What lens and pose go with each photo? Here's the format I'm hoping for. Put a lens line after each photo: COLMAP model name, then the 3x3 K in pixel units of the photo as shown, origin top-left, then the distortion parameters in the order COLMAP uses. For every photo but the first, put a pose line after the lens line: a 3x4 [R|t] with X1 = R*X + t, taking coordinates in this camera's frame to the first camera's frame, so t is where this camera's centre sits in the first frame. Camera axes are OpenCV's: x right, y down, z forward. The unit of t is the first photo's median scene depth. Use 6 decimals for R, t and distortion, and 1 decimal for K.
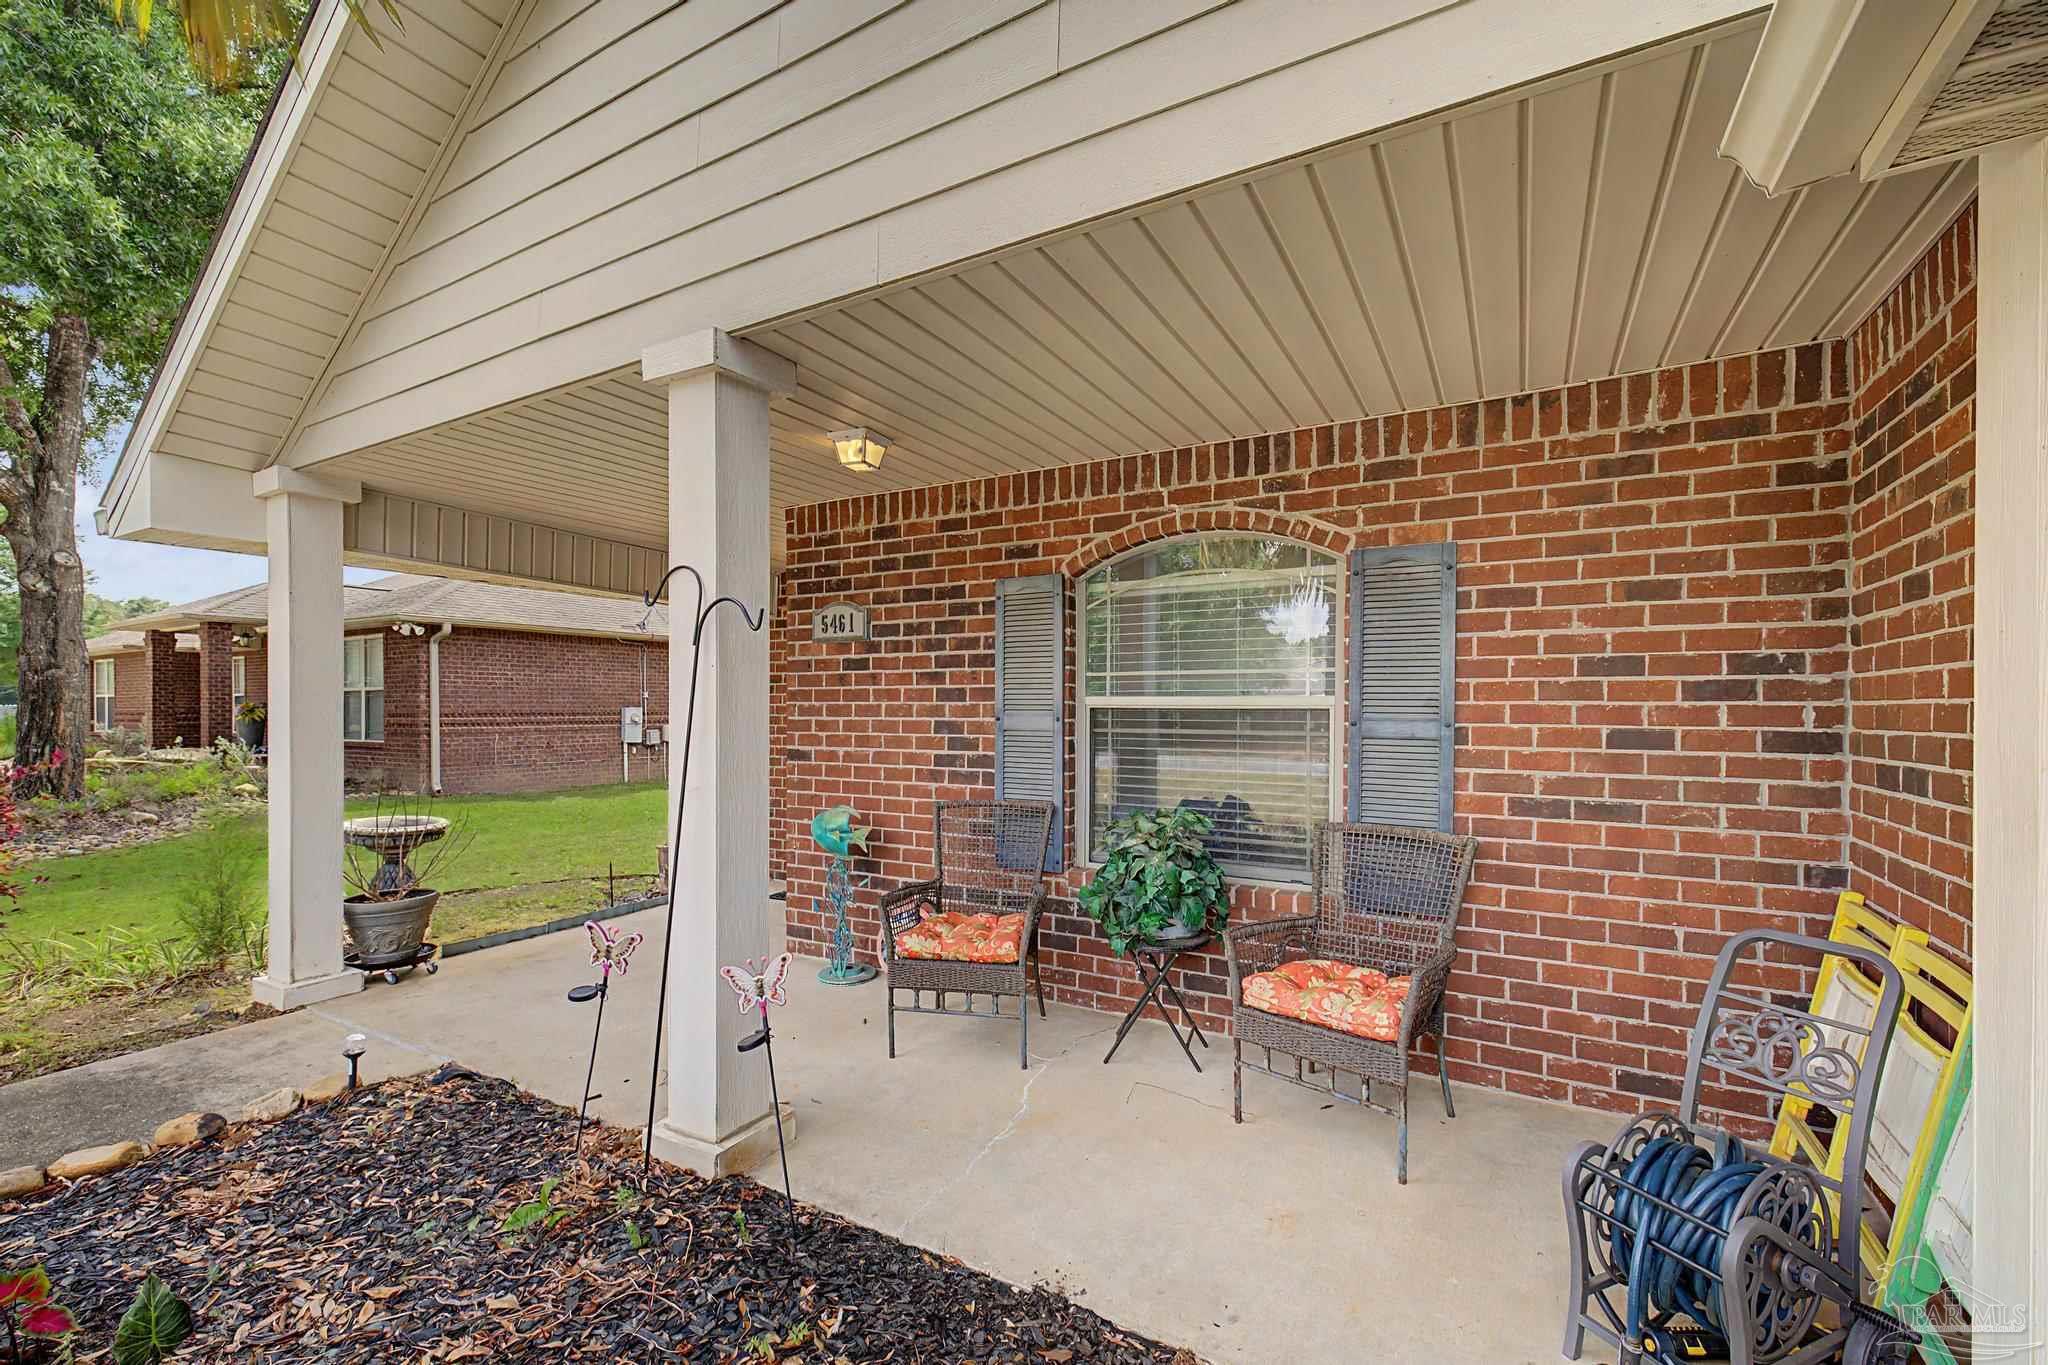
lens RADIAL K [[869.0, 0, 1004.5], [0, 869.0, 707.8], [0, 0, 1]] dist [0.008825, -0.001144]
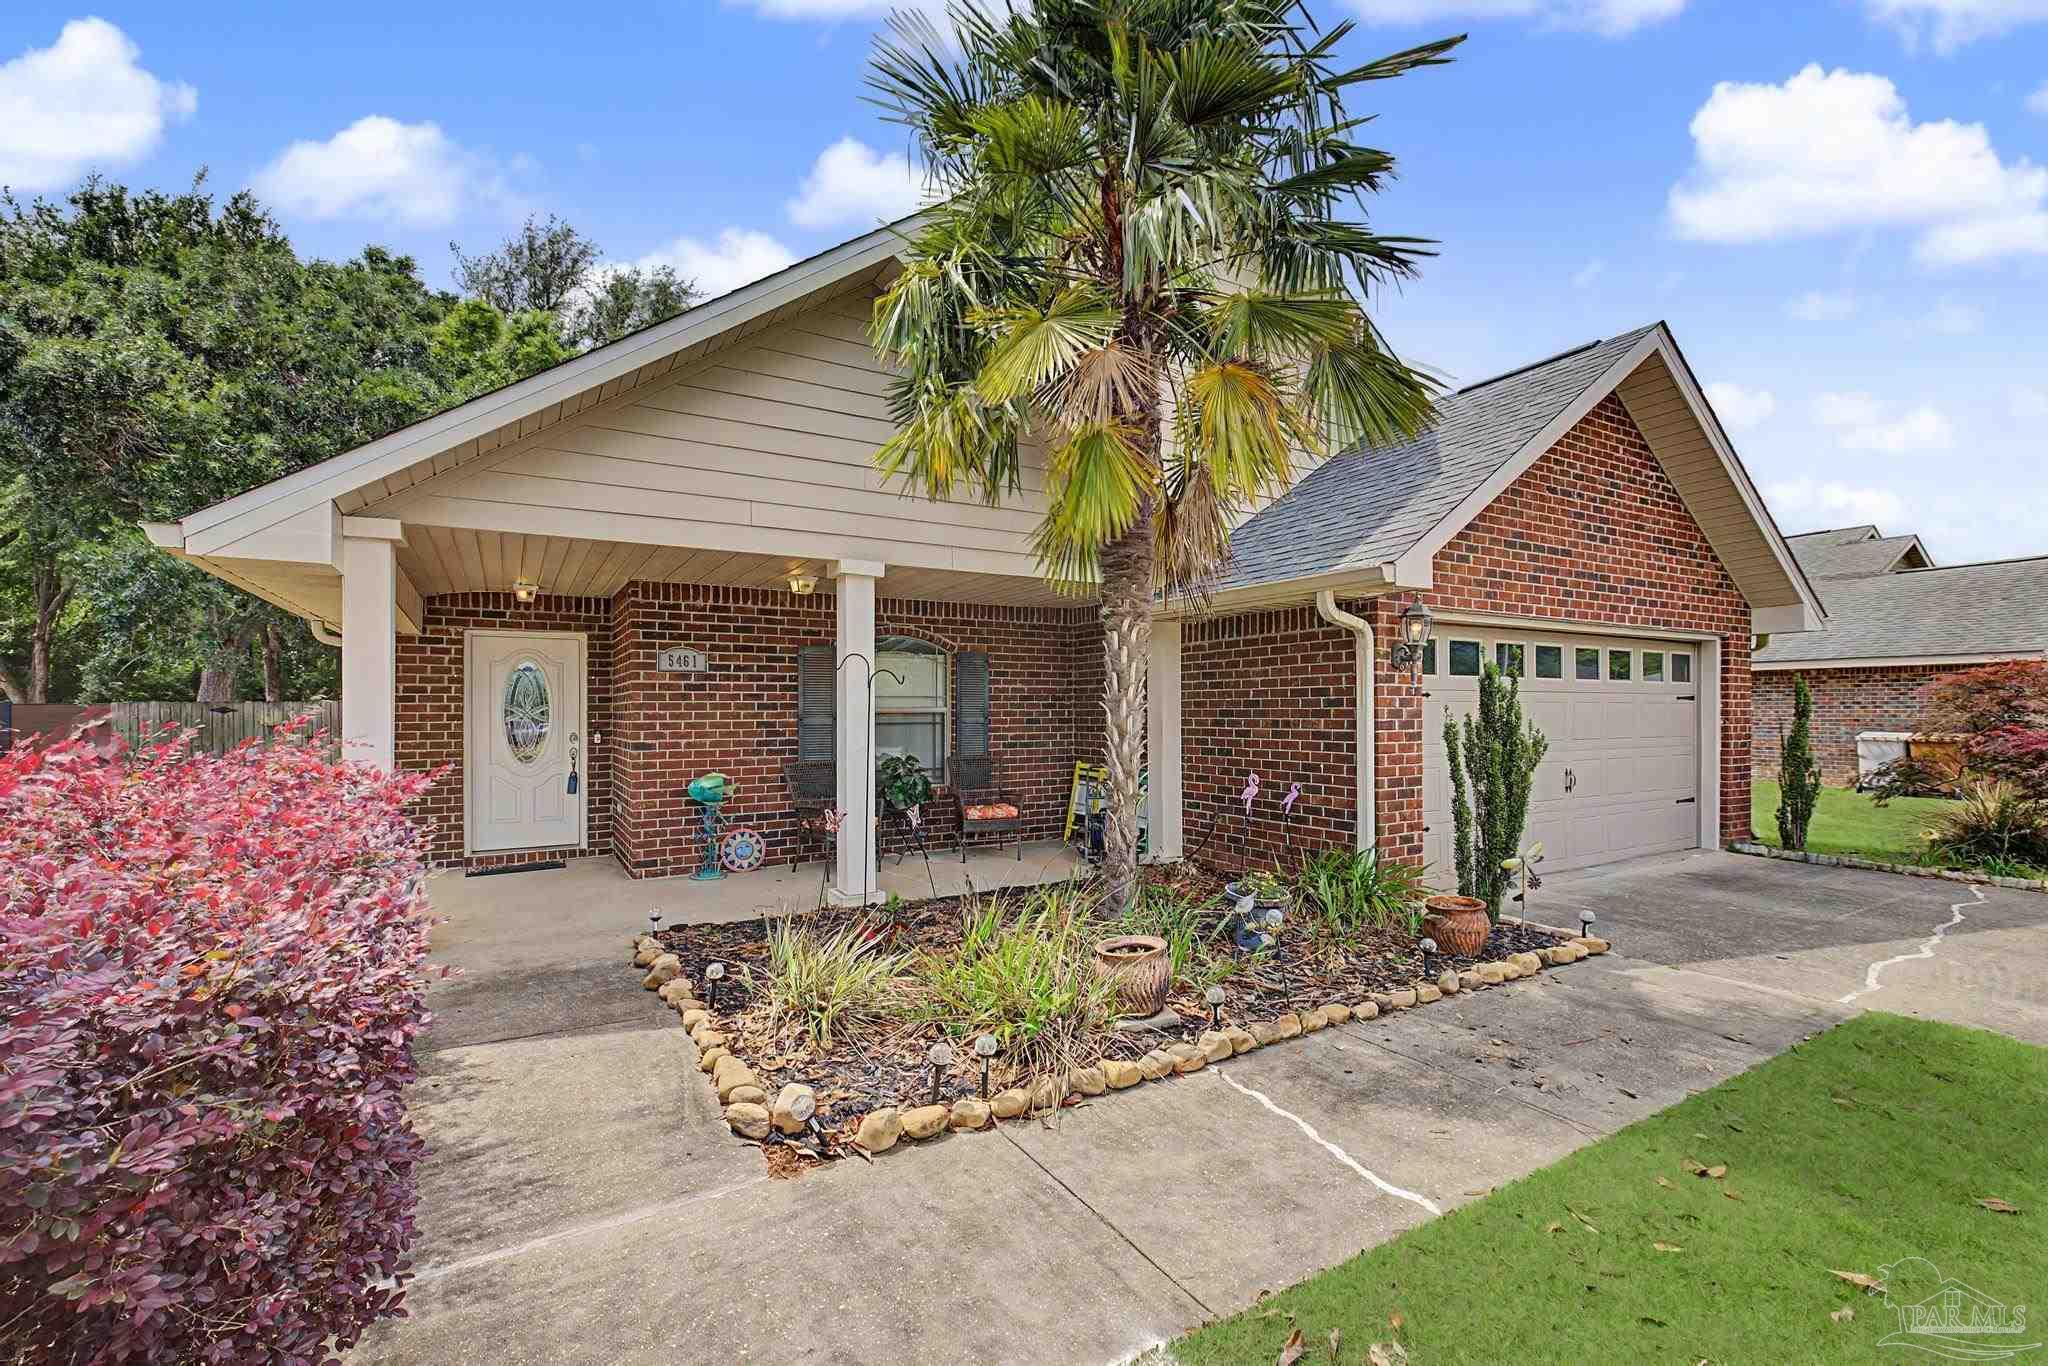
lens RADIAL K [[869.0, 0, 1023.4], [0, 869.0, 700.8], [0, 0, 1]] dist [0.008825, -0.001144]
pose [[0.483805, 0.001214, 0.875175, -1.467371], [0.003160, 0.999990, -0.003134, -0.020501], [-0.875170, 0.004282, 0.483797, -0.354742]]
